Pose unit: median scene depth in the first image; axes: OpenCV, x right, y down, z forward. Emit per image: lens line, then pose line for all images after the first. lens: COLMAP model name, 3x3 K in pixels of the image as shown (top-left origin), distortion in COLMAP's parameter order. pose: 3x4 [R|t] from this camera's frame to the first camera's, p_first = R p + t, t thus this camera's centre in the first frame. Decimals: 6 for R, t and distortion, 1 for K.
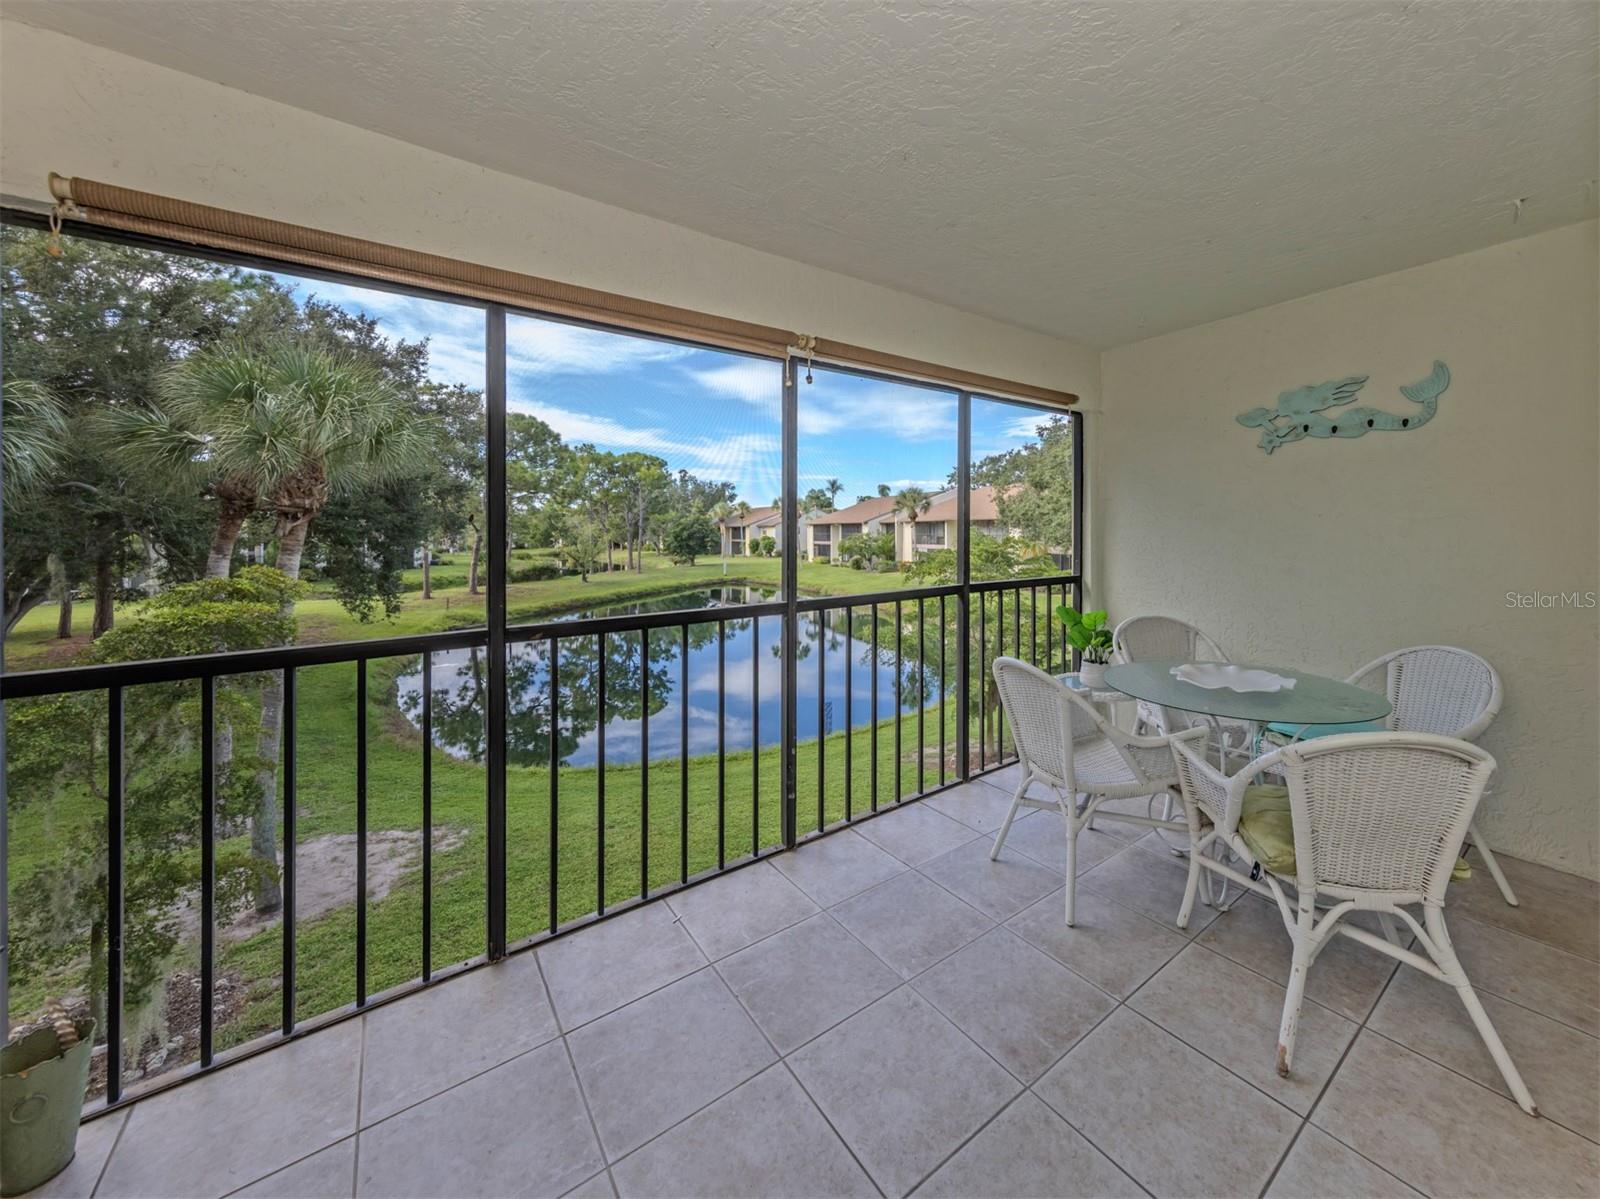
lens RADIAL K [[588.3, 0, 830.6], [0, 588.3, 512.1], [0, 0, 1]] dist [0.013976, -0.000184]
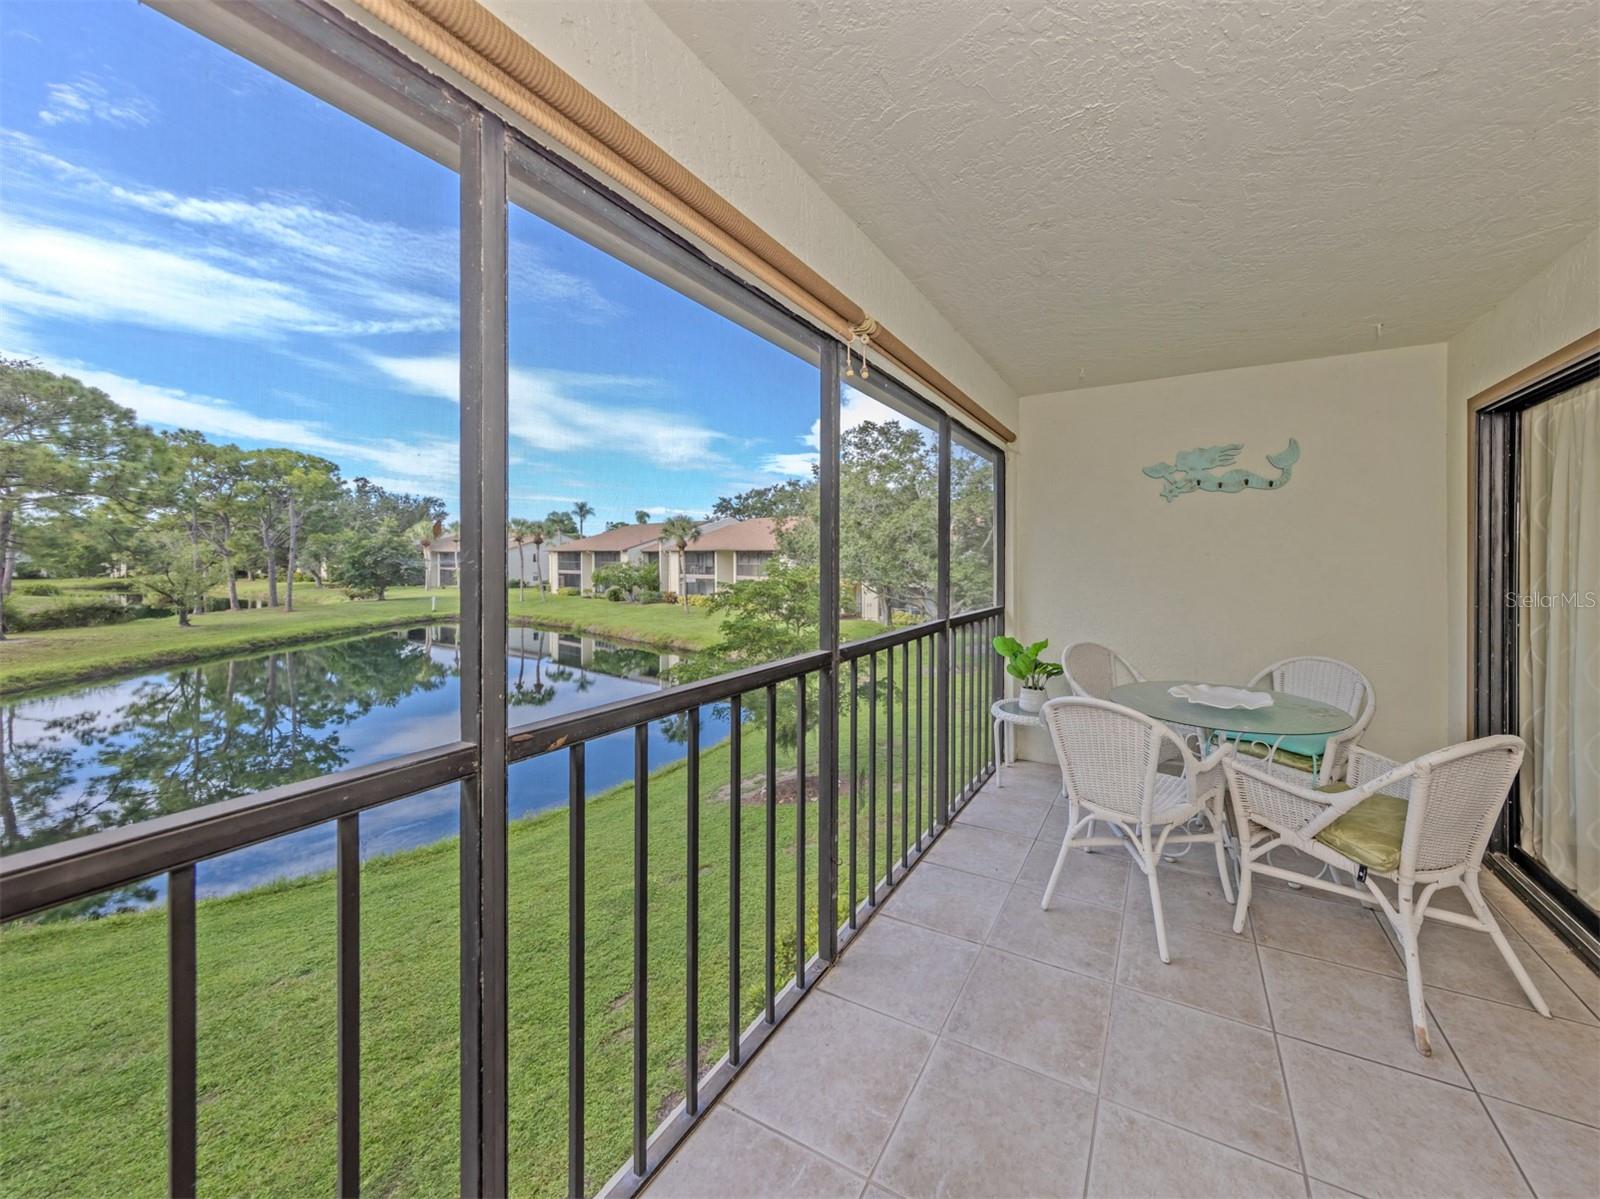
lens RADIAL K [[552.1, 0, 722.1], [0, 552.1, 548.9], [0, 0, 1]] dist [0.007330, 0.000042]
pose [[0.886827, 0.023879, 0.461484, -0.175881], [-0.029457, 0.999554, 0.004885, 0.005321], [-0.461162, -0.017926, 0.887135, 0.132668]]
